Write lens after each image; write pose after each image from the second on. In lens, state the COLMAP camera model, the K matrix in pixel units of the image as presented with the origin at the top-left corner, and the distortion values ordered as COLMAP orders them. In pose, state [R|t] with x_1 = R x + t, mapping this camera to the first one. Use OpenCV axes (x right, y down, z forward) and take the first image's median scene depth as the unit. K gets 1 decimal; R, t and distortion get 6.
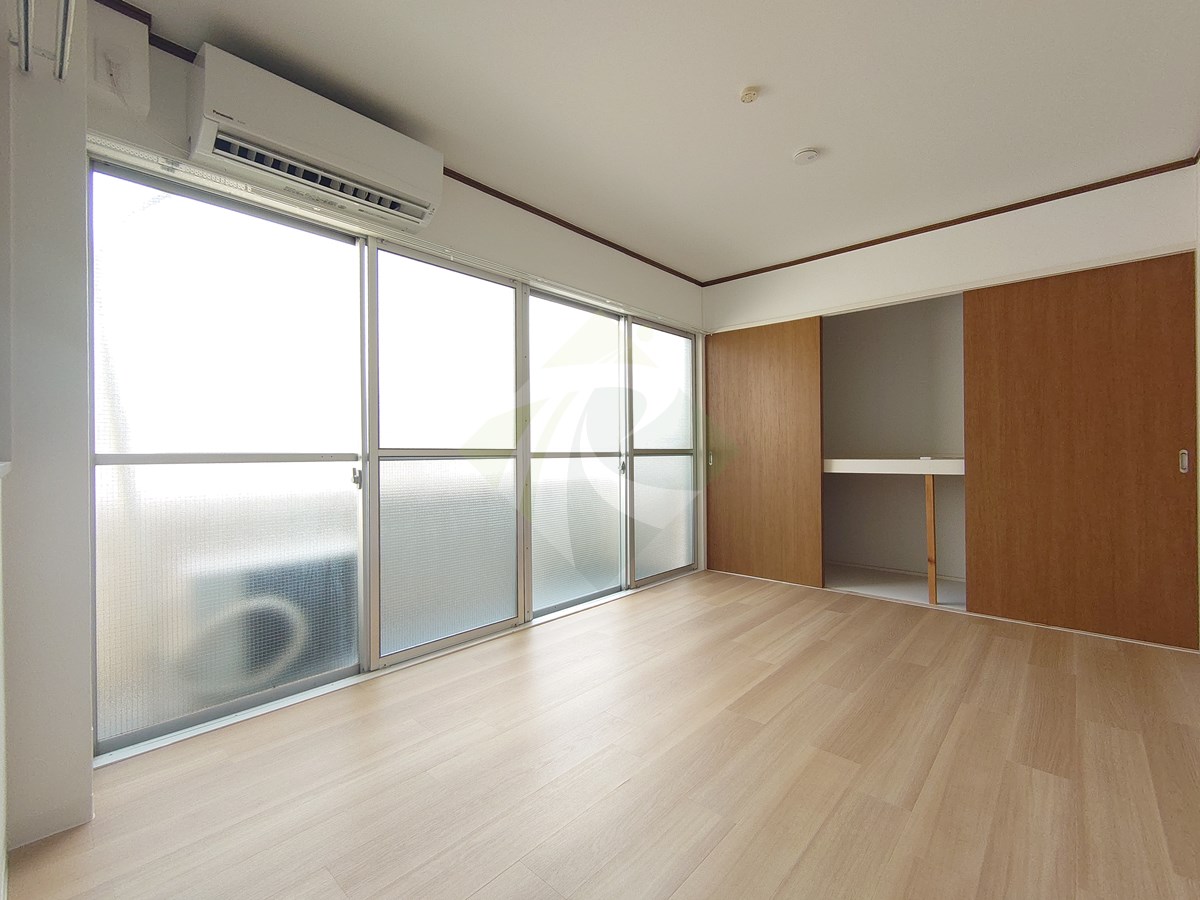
lens RADIAL K [[520.1, 0, 599.5], [0, 520.1, 448.7], [0, 0, 1]] dist [0.000701, 0.000100]
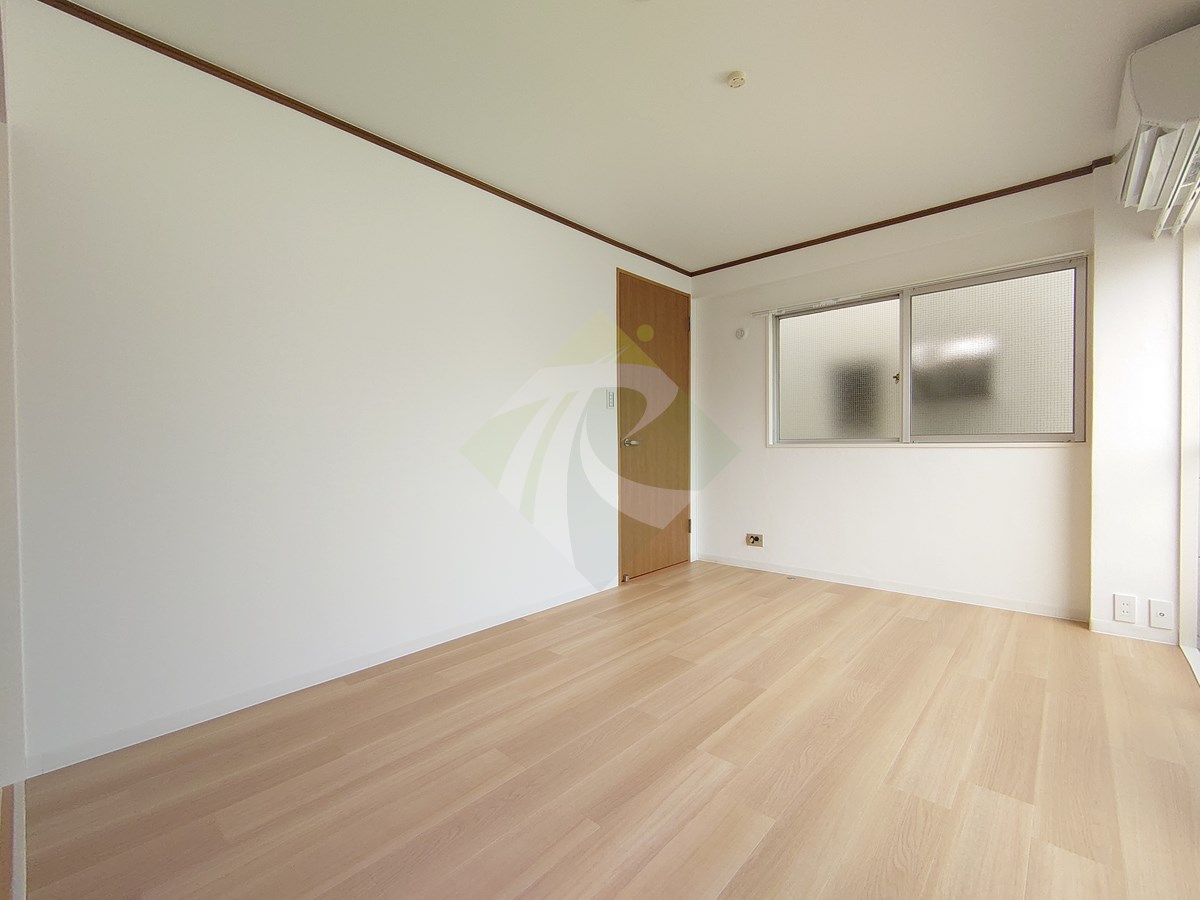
lens RADIAL K [[520.1, 0, 600.6], [0, 520.1, 446.9], [0, 0, 1]] dist [0.000701, 0.000100]
pose [[-0.999931, 0.011295, -0.003240, 0.537838], [0.011278, 0.999922, 0.005301, -0.002014], [0.003300, 0.005264, -0.999981, 1.918454]]
